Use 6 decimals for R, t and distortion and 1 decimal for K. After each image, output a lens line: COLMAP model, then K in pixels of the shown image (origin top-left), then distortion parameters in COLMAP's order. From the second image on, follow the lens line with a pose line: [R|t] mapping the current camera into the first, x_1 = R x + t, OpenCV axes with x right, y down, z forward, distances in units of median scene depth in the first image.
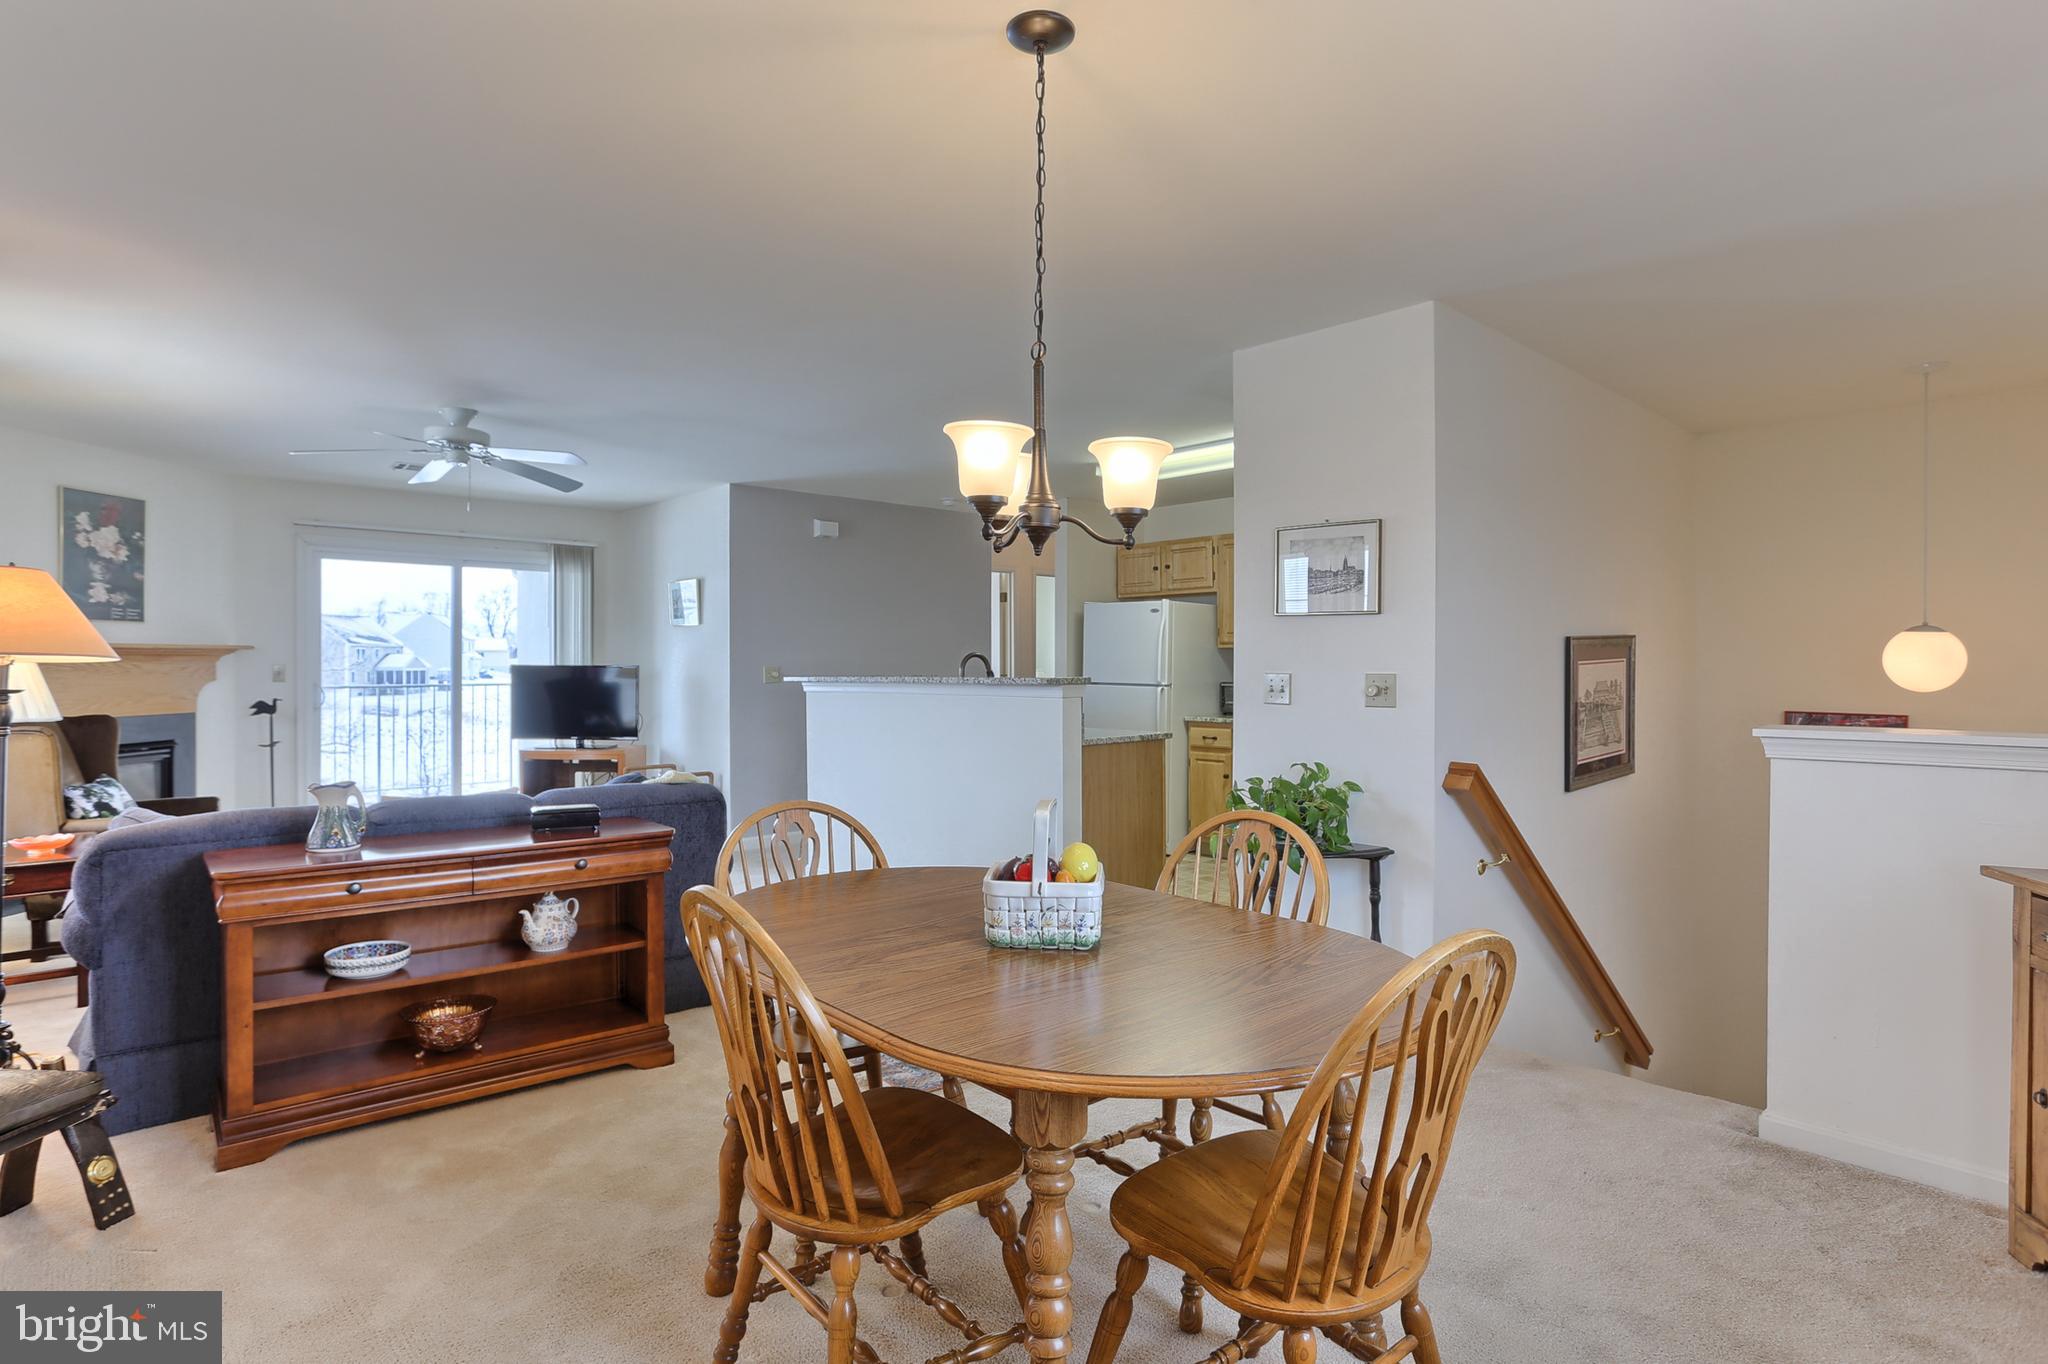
lens RADIAL K [[1086.9, 0, 1019.4], [0, 1086.9, 671.8], [0, 0, 1]] dist [-0.031515, 0.032553]
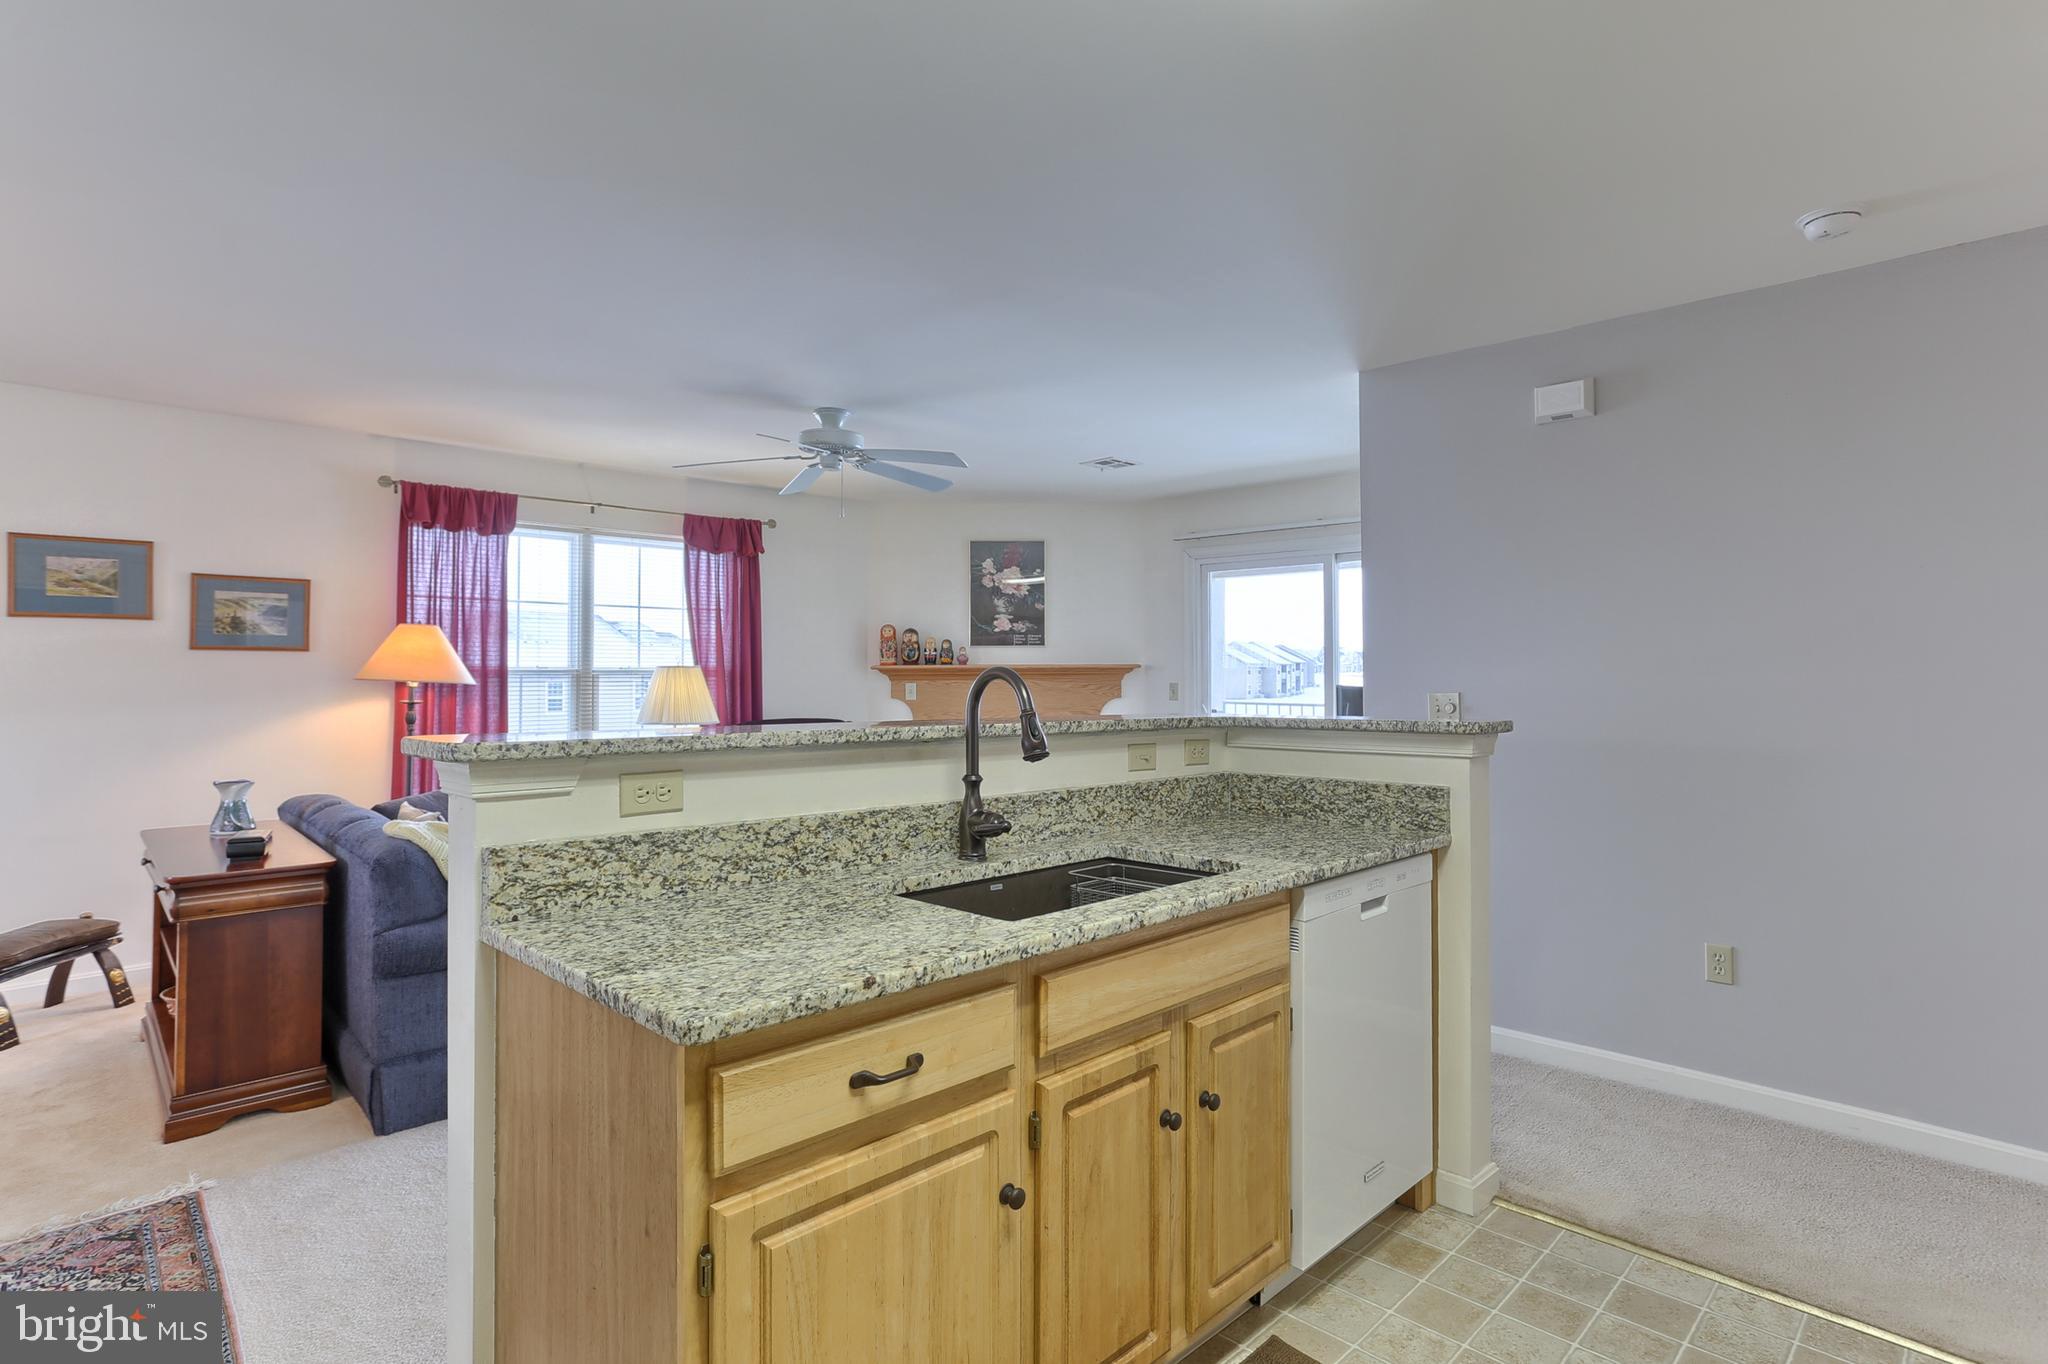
lens RADIAL K [[1057.9, 0, 1033.1], [0, 1057.9, 650.2], [0, 0, 1]] dist [-0.022312, 0.001154]
pose [[0.057987, -0.023483, -0.998041, 0.294135], [-0.006382, 0.999694, -0.023892, -0.012770], [0.998297, 0.007755, 0.057819, 0.847292]]
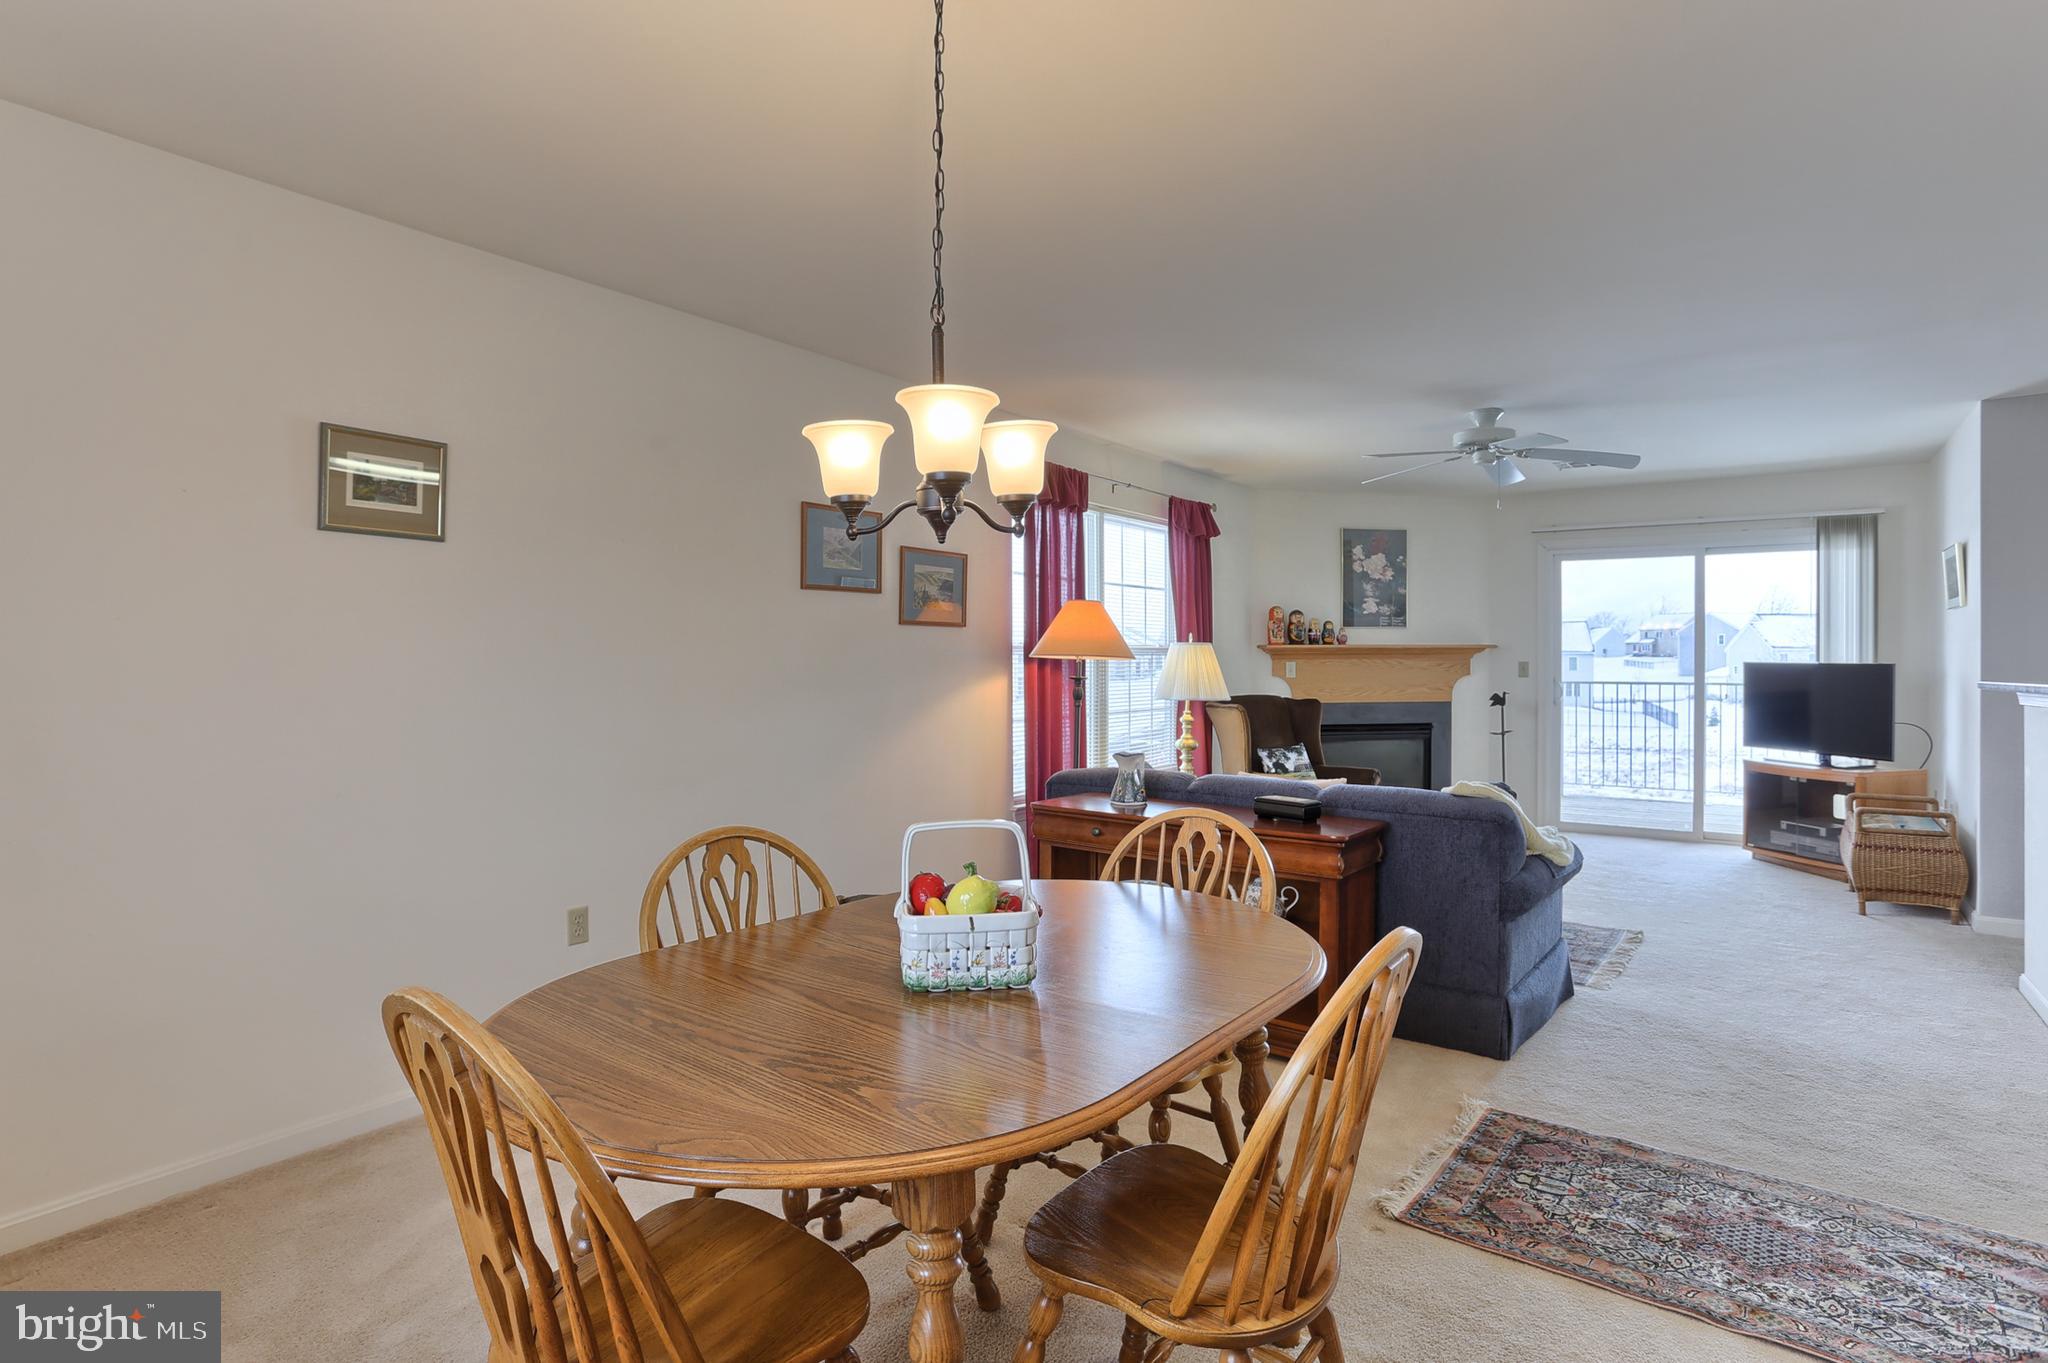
lens RADIAL K [[1073.8, 0, 1009.8], [0, 1073.8, 667.9], [0, 0, 1]] dist [-0.052451, 0.030470]
pose [[0.210803, 0.007124, -0.977503, 0.273800], [-0.007887, 0.999953, 0.005587, -0.002098], [0.977497, 0.006532, 0.210850, 0.268900]]
